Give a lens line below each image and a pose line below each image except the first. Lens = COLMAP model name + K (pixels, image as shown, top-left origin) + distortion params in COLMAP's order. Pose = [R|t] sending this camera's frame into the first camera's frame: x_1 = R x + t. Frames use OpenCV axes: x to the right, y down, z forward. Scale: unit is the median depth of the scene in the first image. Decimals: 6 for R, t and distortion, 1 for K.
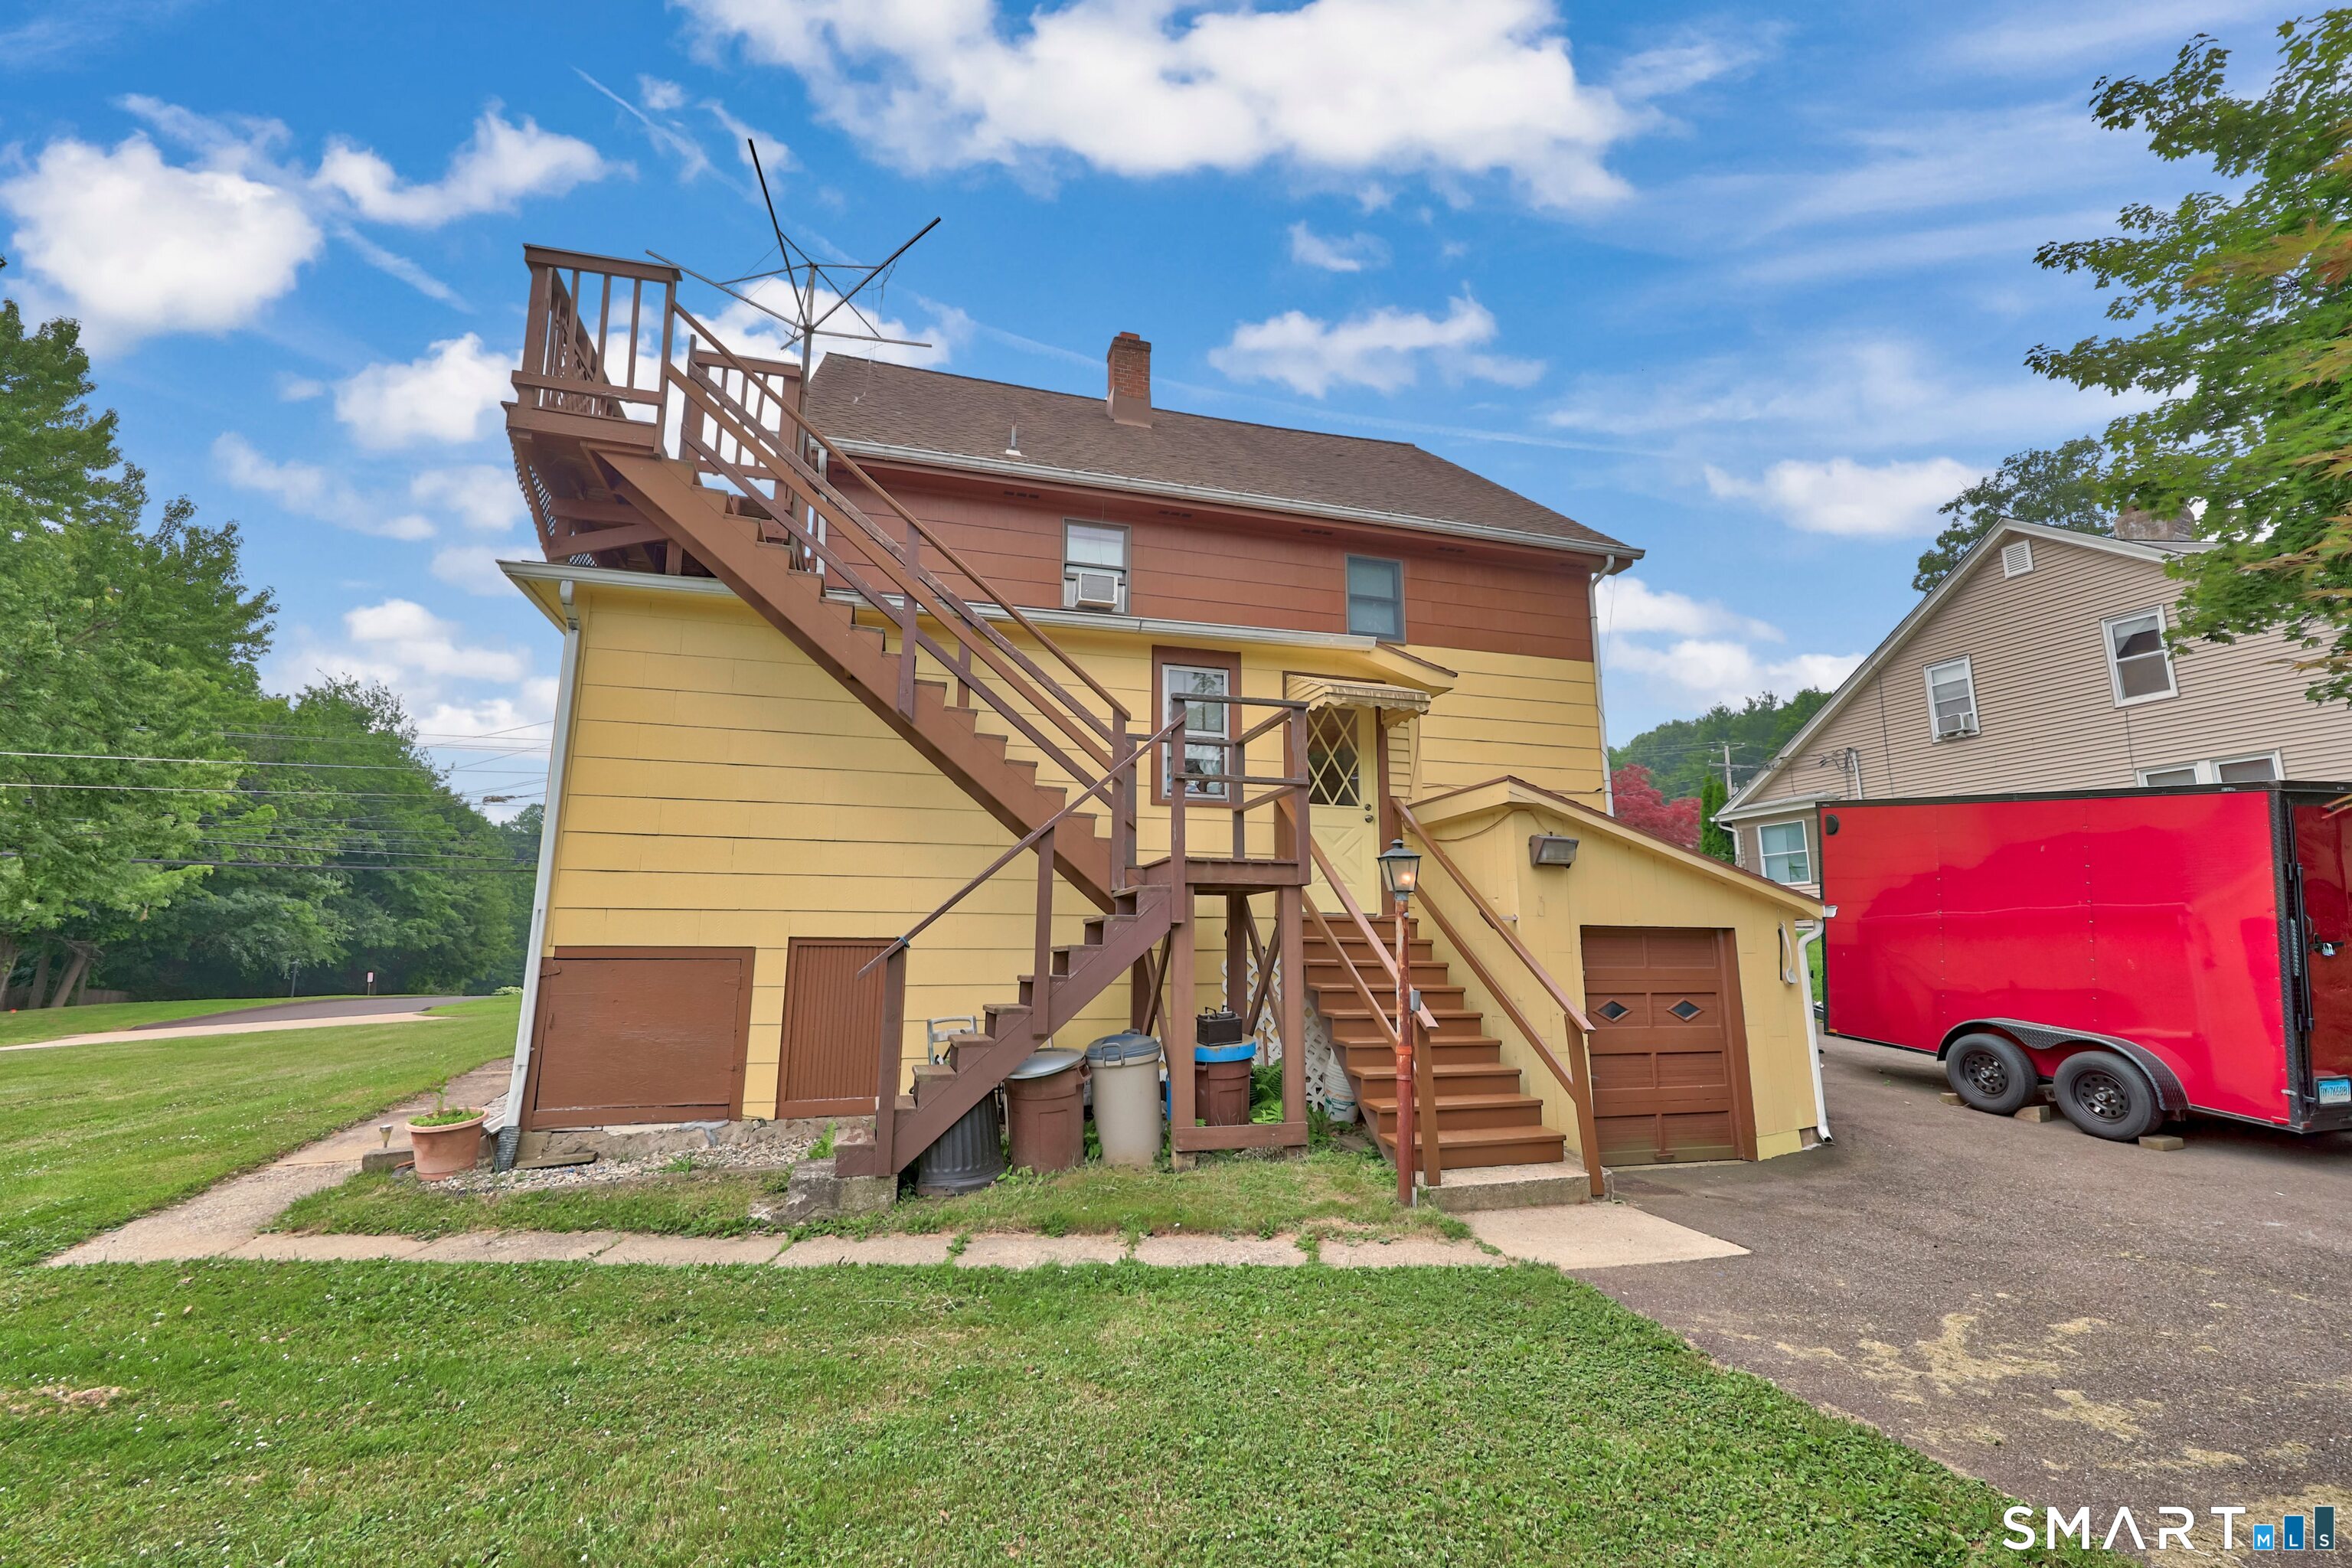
lens RADIAL K [[992.0, 0, 1176.0], [0, 992.0, 784.0], [0, 0, 1]] dist [0.001365, 0.000509]
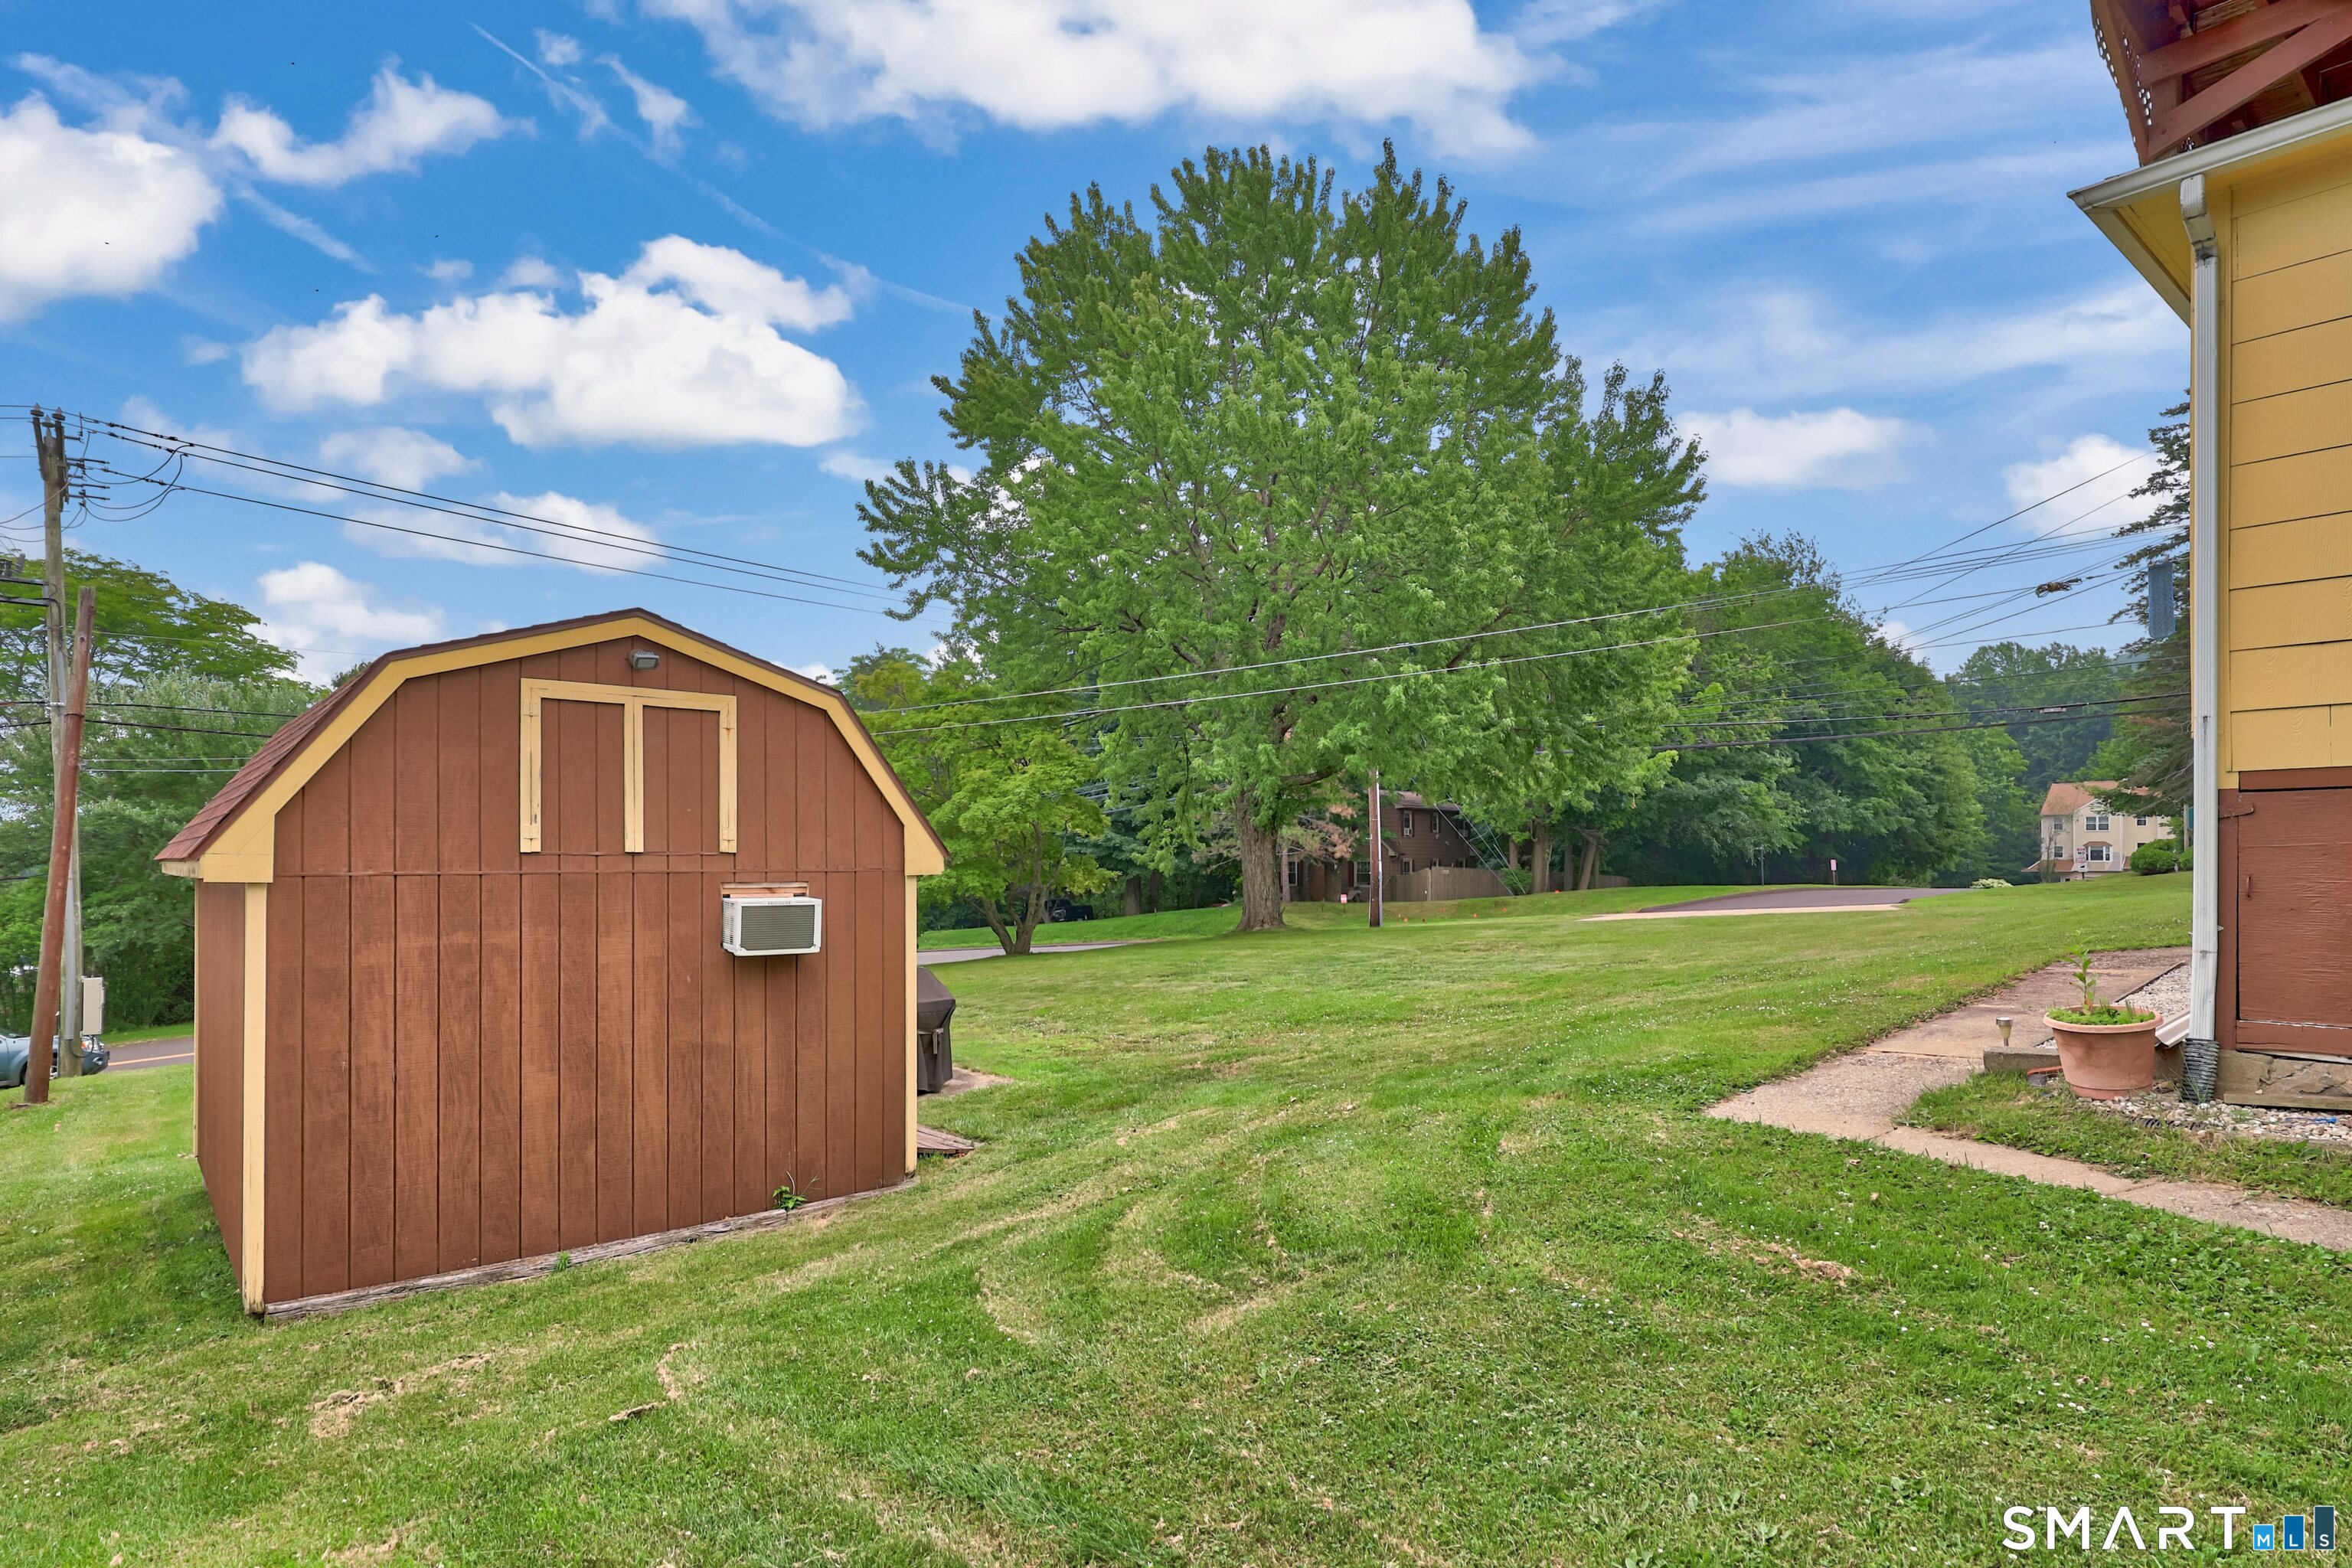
lens RADIAL K [[1284.0, 0, 1169.6], [0, 1284.0, 861.0], [0, 0, 1]] dist [0.000492, -0.000274]
pose [[0.424792, 0.000934, -0.905291, -0.115731], [0.161588, 0.983862, 0.076838, 0.031276], [0.890753, -0.178924, 0.417786, 0.030710]]
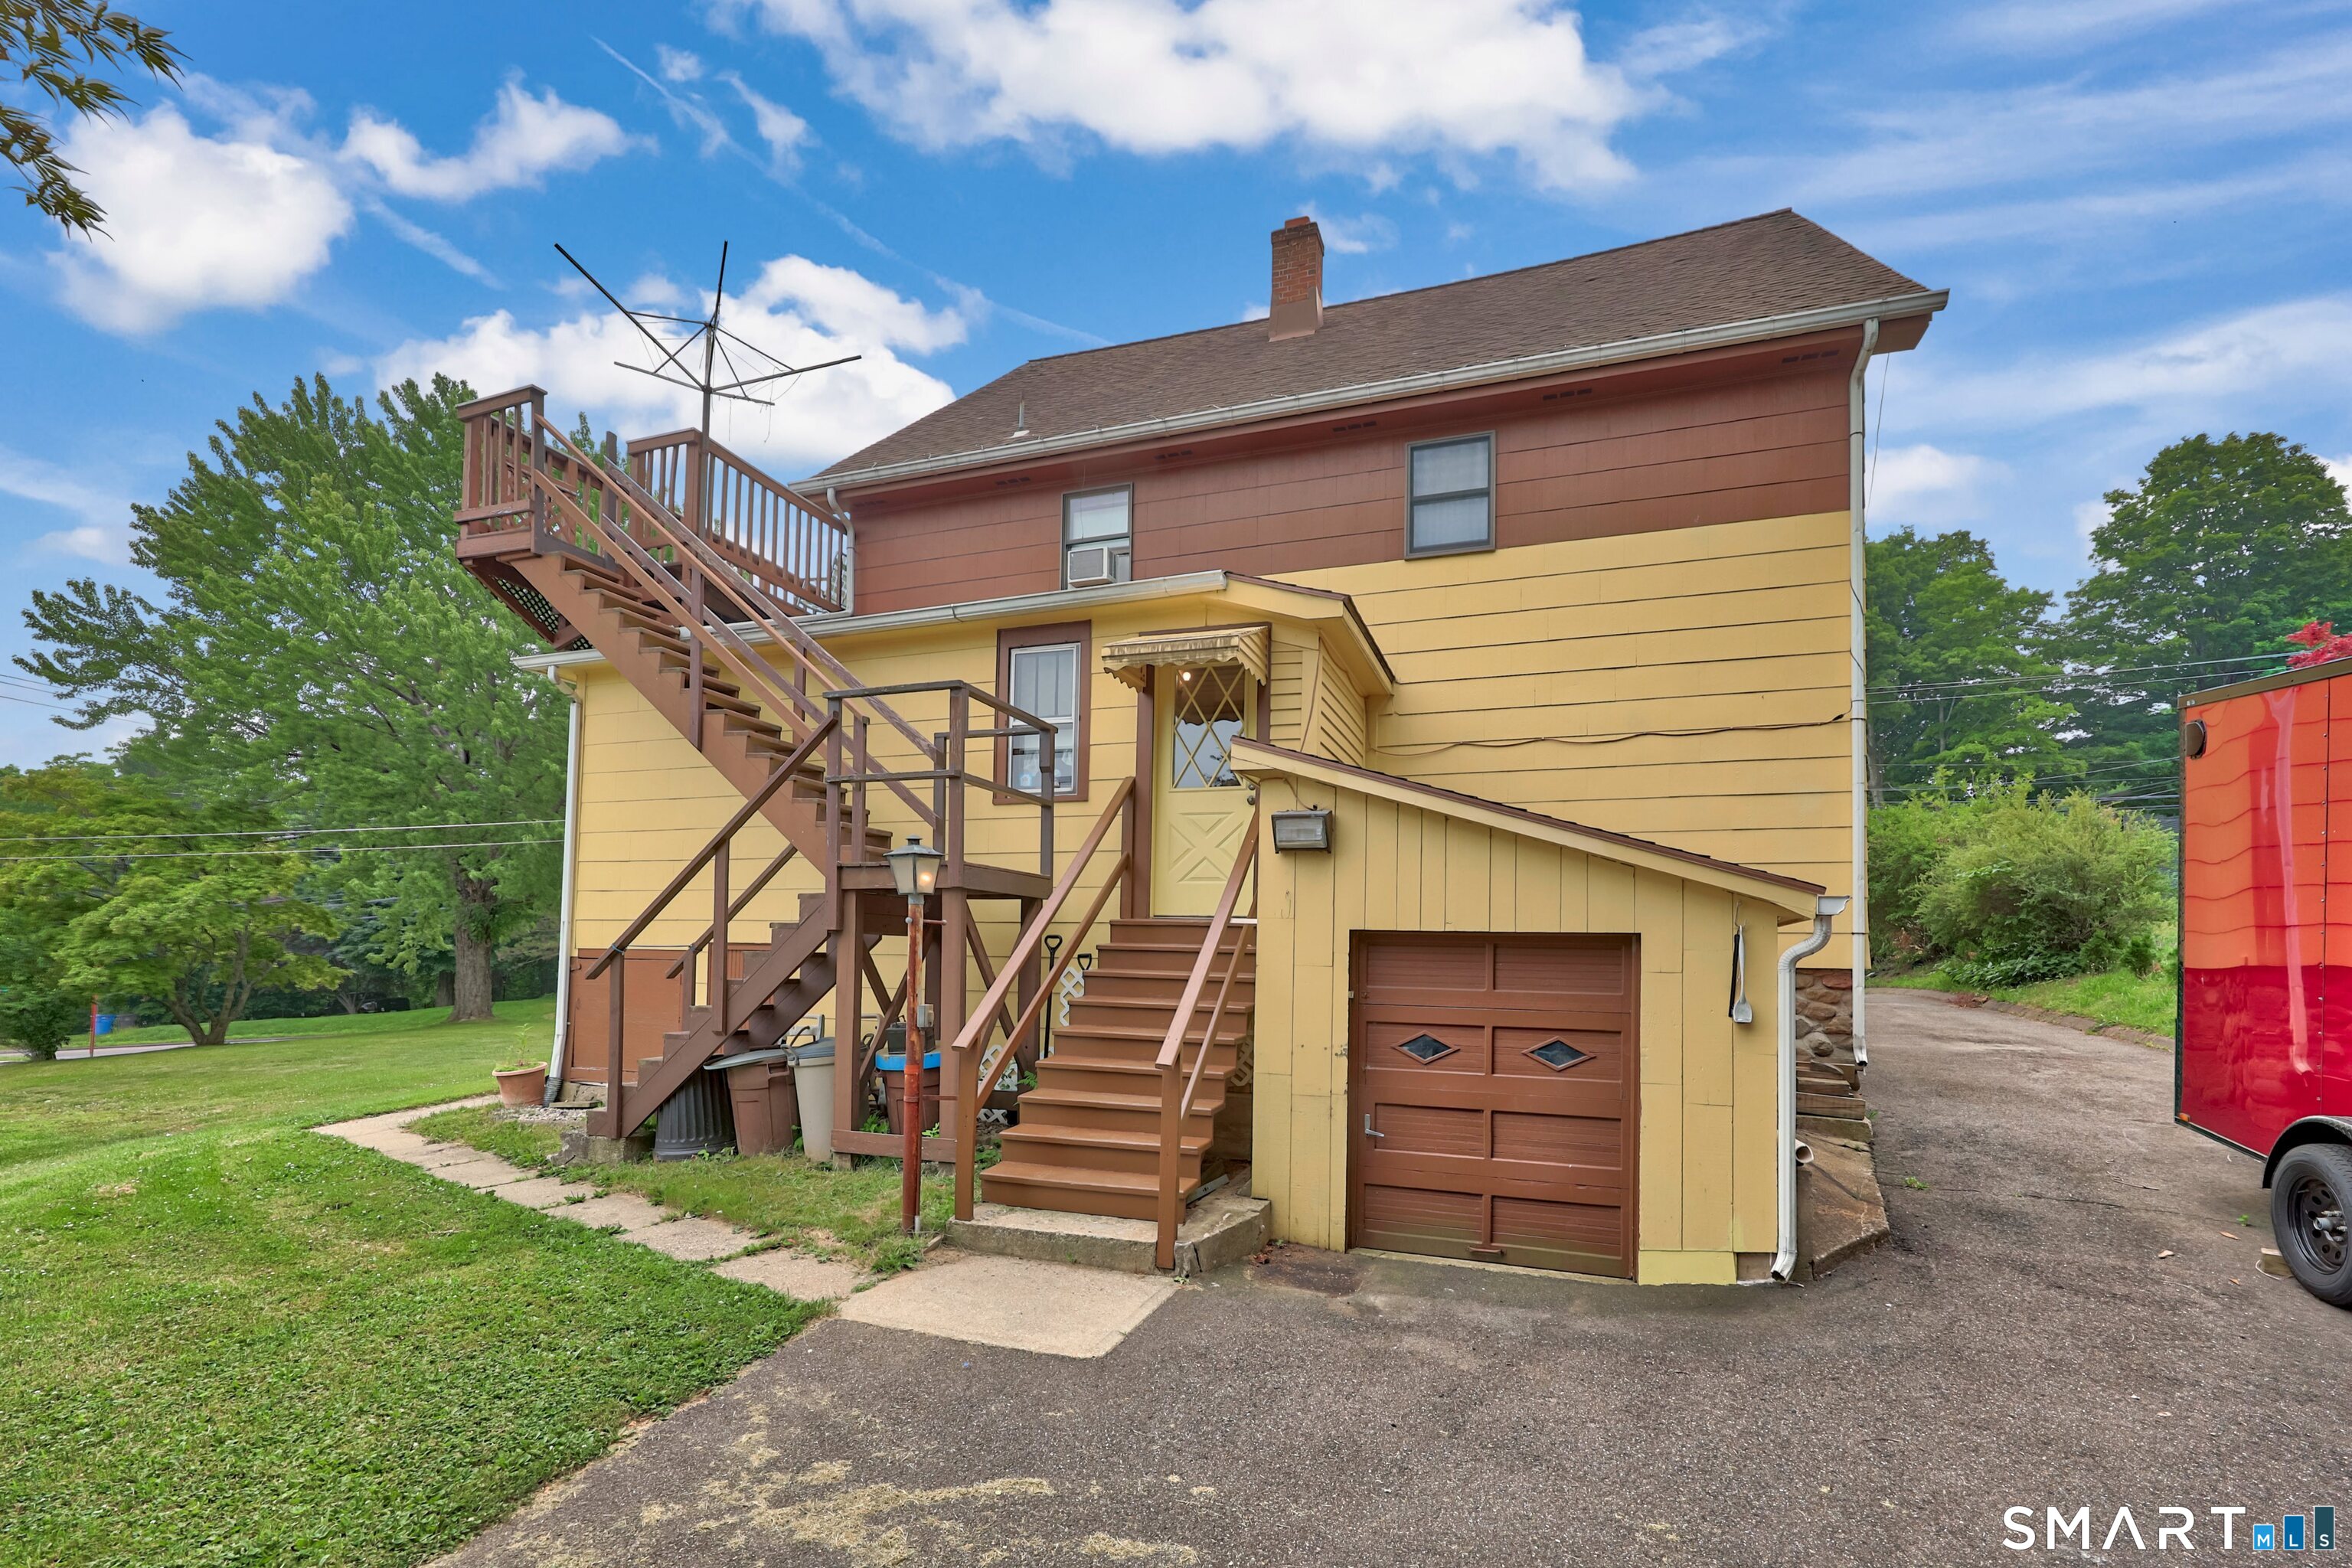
lens RADIAL K [[1061.0, 0, 1175.2], [0, 1061.0, 926.4], [0, 0, 1]] dist [0.002198, 0.000036]
pose [[0.809143, -0.005247, -0.587588, 0.587829], [0.086544, 0.990119, 0.110335, 0.032516], [0.581203, -0.140129, 0.801602, 0.229879]]
